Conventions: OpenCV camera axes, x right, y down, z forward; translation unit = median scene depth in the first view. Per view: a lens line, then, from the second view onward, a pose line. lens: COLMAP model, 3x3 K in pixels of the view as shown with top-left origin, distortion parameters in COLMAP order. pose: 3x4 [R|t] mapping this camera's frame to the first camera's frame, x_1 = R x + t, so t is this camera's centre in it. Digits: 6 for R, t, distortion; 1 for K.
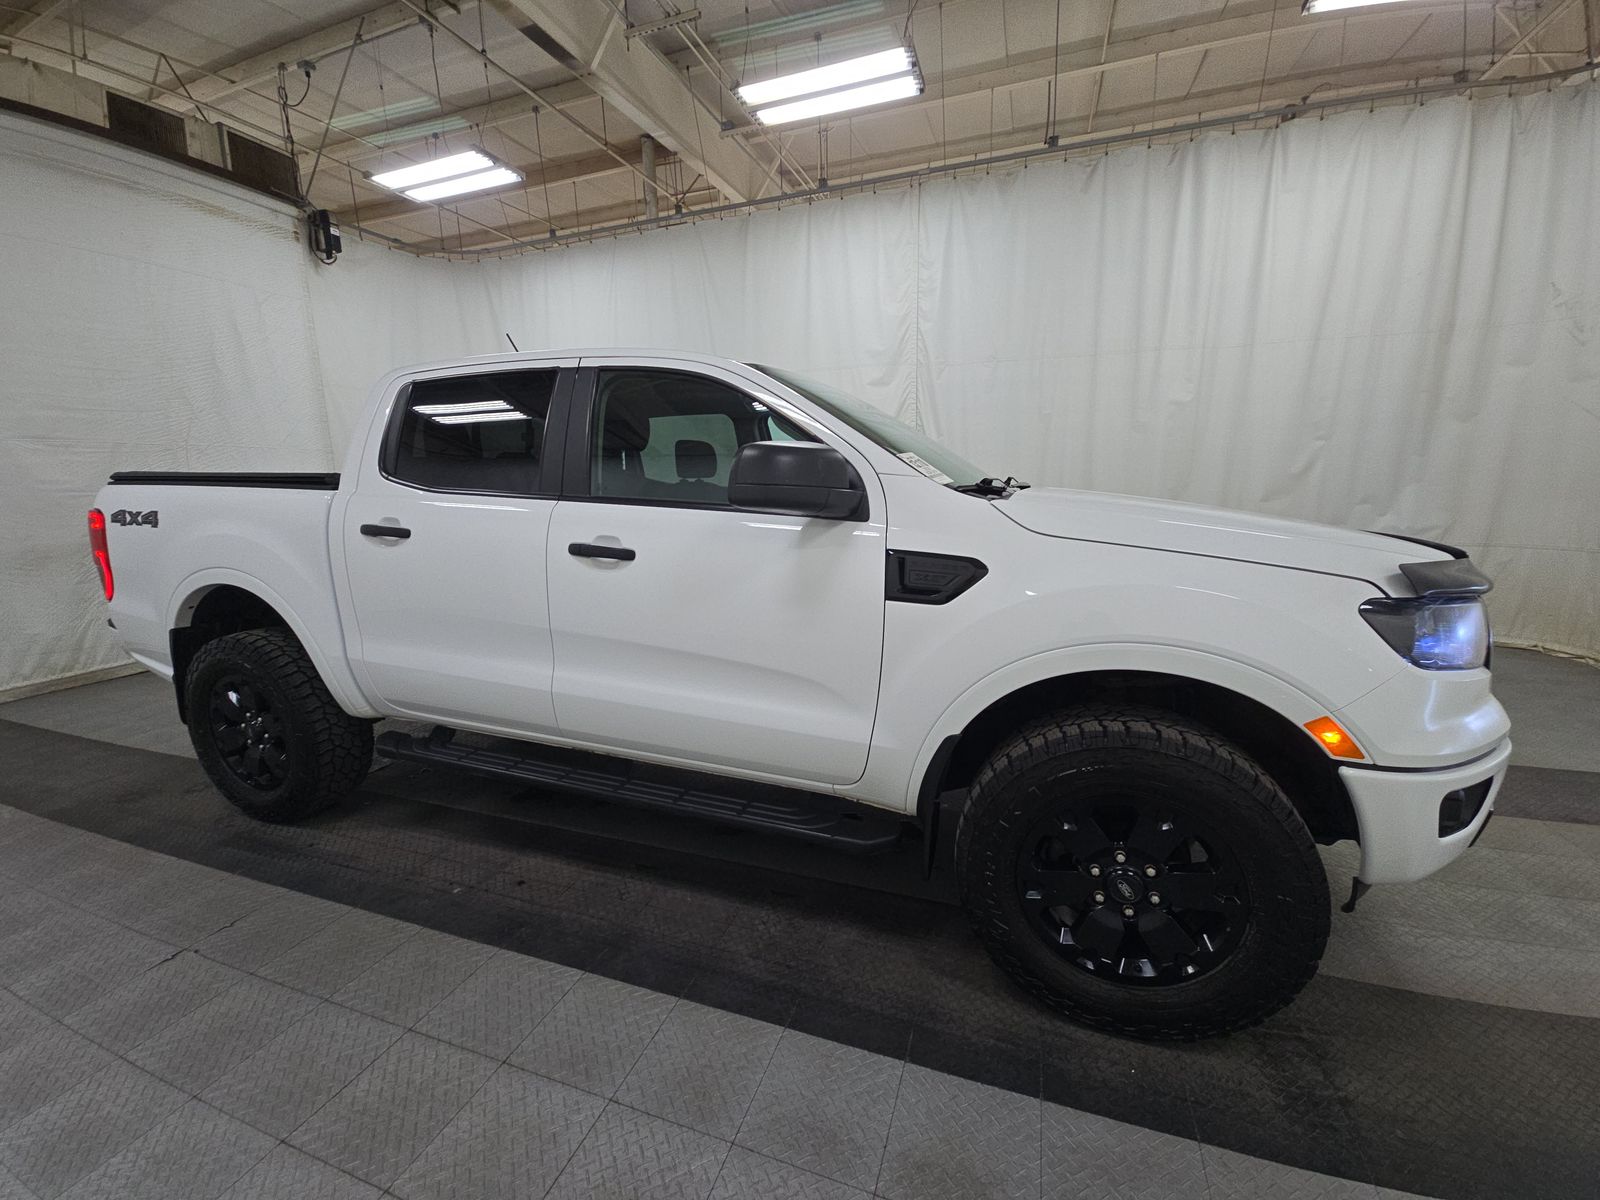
lens RADIAL K [[621.5, 0, 800.0], [0, 621.5, 600.0], [0, 0, 1]] dist [0.001360, -0.000490]
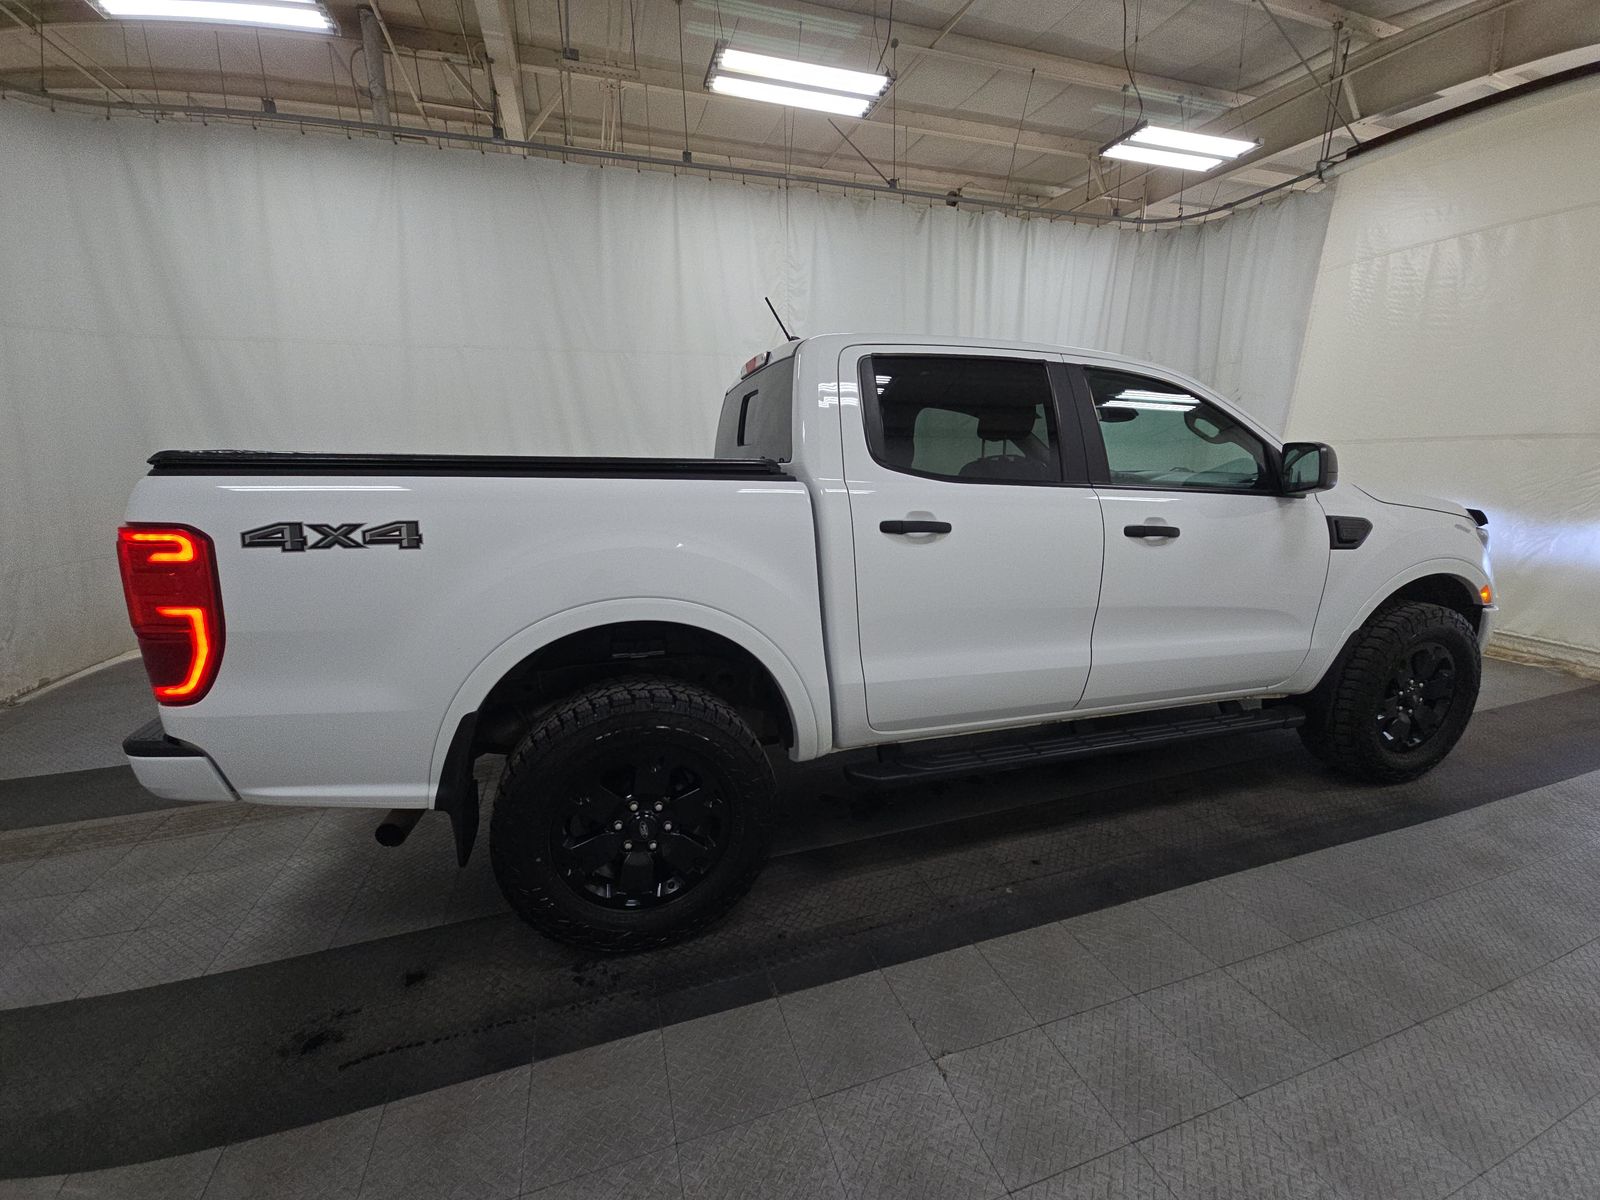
lens RADIAL K [[621.5, 0, 800.0], [0, 621.5, 600.0], [0, 0, 1]] dist [0.001360, -0.000490]
pose [[0.807556, -0.119914, 0.577471, -1.089034], [0.109611, 0.992570, 0.052827, -0.060201], [-0.579515, 0.020636, 0.814700, 0.316854]]
